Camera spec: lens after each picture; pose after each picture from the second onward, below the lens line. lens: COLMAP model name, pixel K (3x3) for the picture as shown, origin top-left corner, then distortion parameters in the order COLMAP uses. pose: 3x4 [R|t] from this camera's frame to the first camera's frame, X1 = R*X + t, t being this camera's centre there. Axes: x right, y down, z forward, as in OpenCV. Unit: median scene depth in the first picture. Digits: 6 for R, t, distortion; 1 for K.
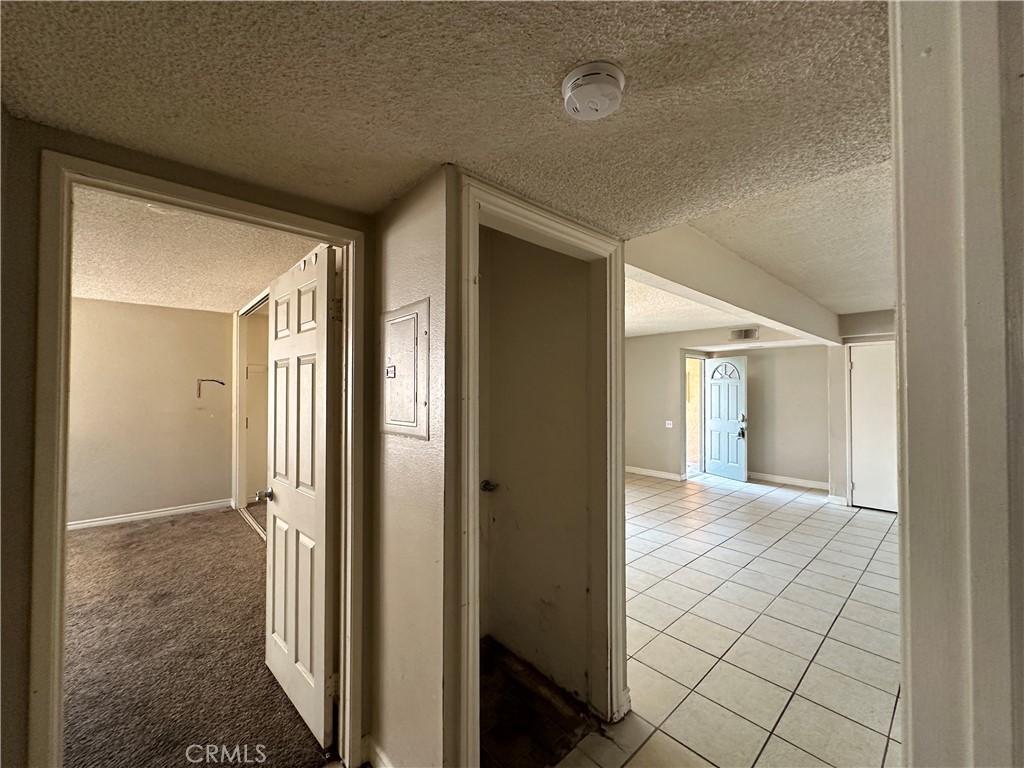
lens RADIAL K [[408.7, 0, 511.6], [0, 408.7, 384.6], [0, 0, 1]] dist [-0.005120, 0.000888]
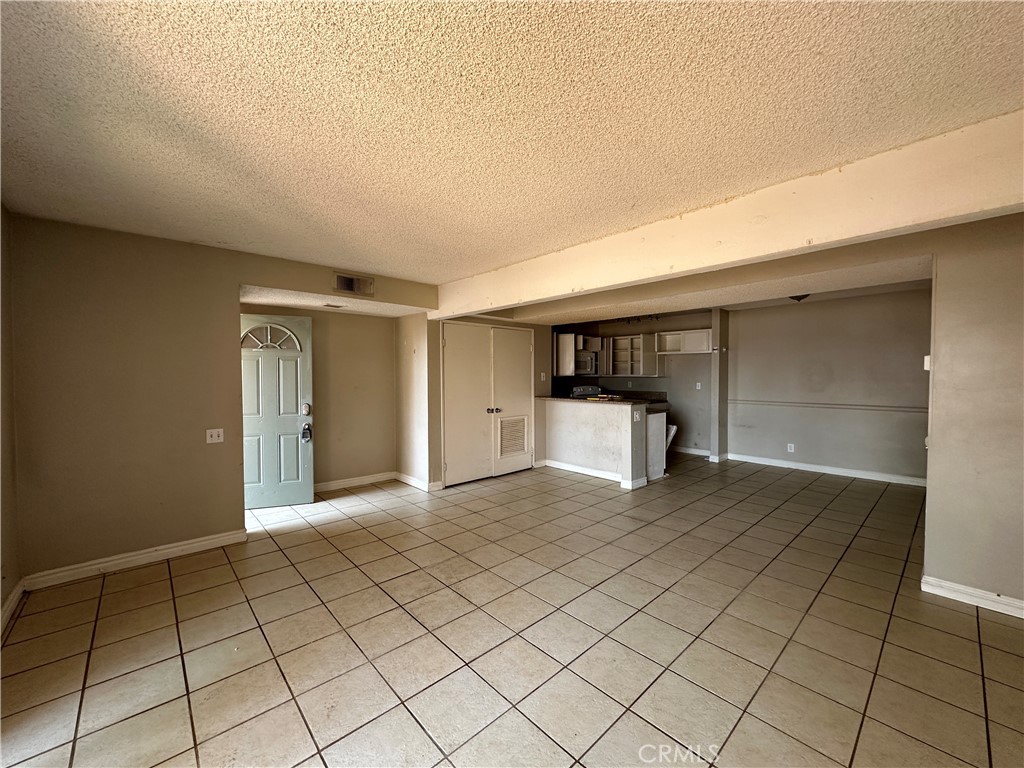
lens RADIAL K [[408.7, 0, 510.4], [0, 408.7, 385.4], [0, 0, 1]] dist [-0.005120, 0.000888]
pose [[-0.006204, -0.029069, 0.999558, -0.113995], [-0.011955, 0.999508, 0.028993, 0.020157], [-0.999909, -0.011770, -0.006549, 0.728937]]
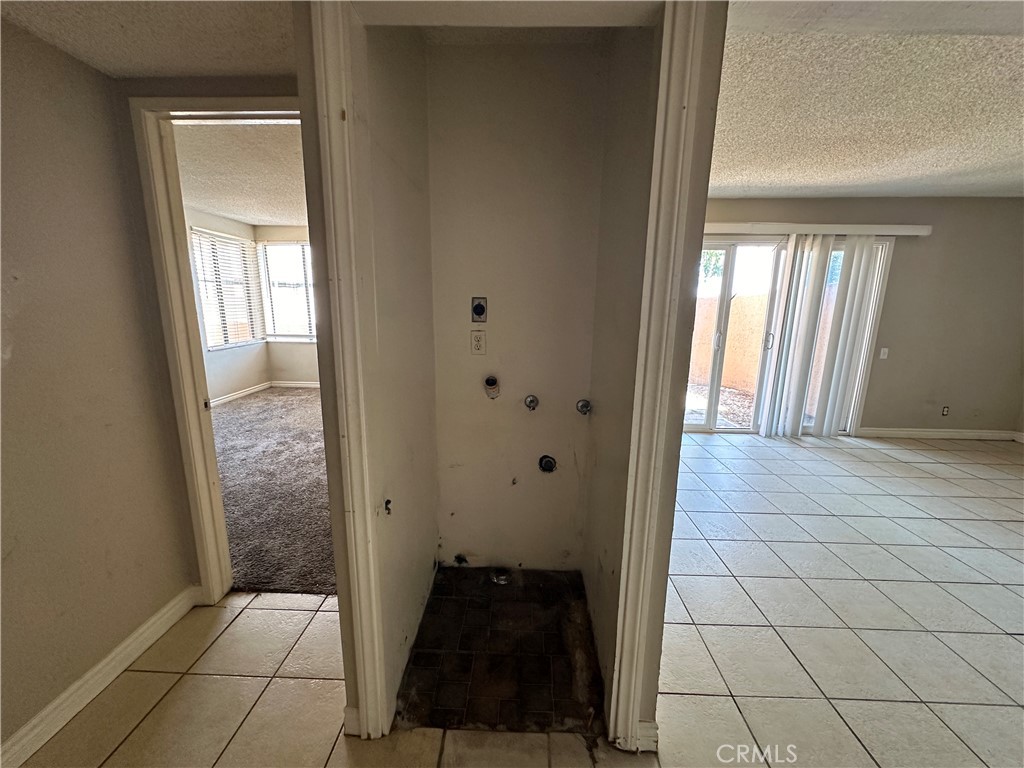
lens RADIAL K [[408.7, 0, 512.6], [0, 408.7, 384.8], [0, 0, 1]] dist [-0.005120, 0.000888]
pose [[0.720011, 0.147562, -0.678092, 0.151372], [-0.002346, 0.977643, 0.210256, 0.014286], [0.693958, -0.149796, 0.704261, 0.135369]]
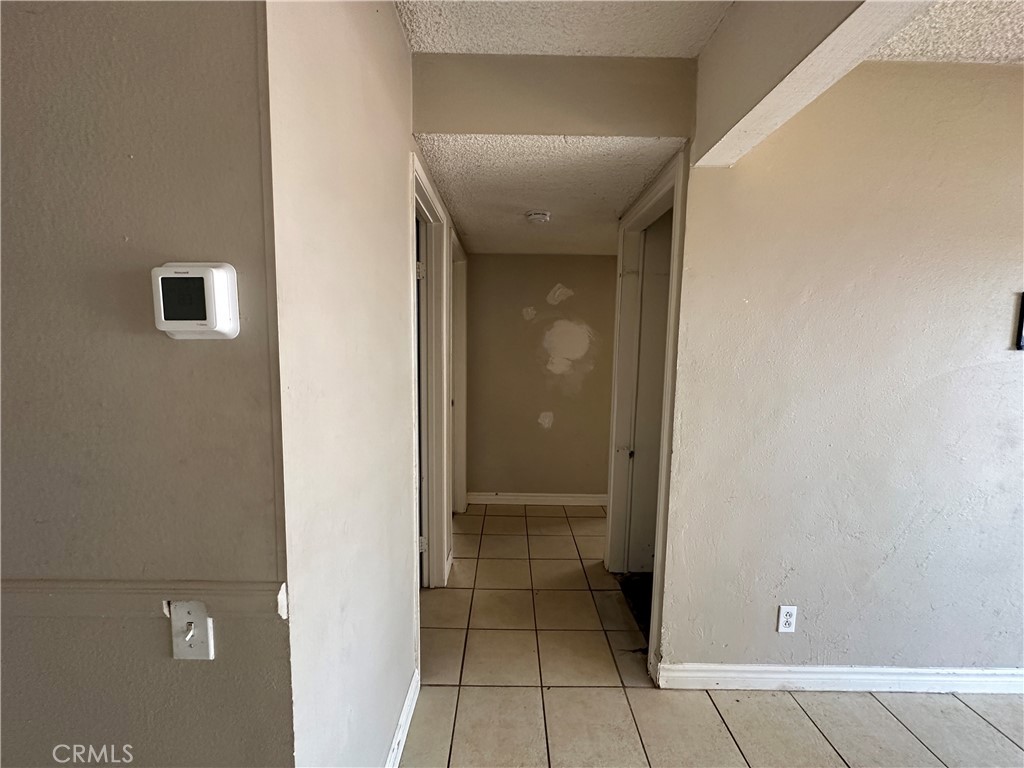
lens RADIAL K [[408.7, 0, 511.3], [0, 408.7, 385.1], [0, 0, 1]] dist [-0.005120, 0.000888]
pose [[-0.663991, 0.061816, -0.745181, 0.350711], [-0.008521, 0.995887, 0.090206, 0.015046], [0.747692, 0.066246, -0.660733, 0.404094]]
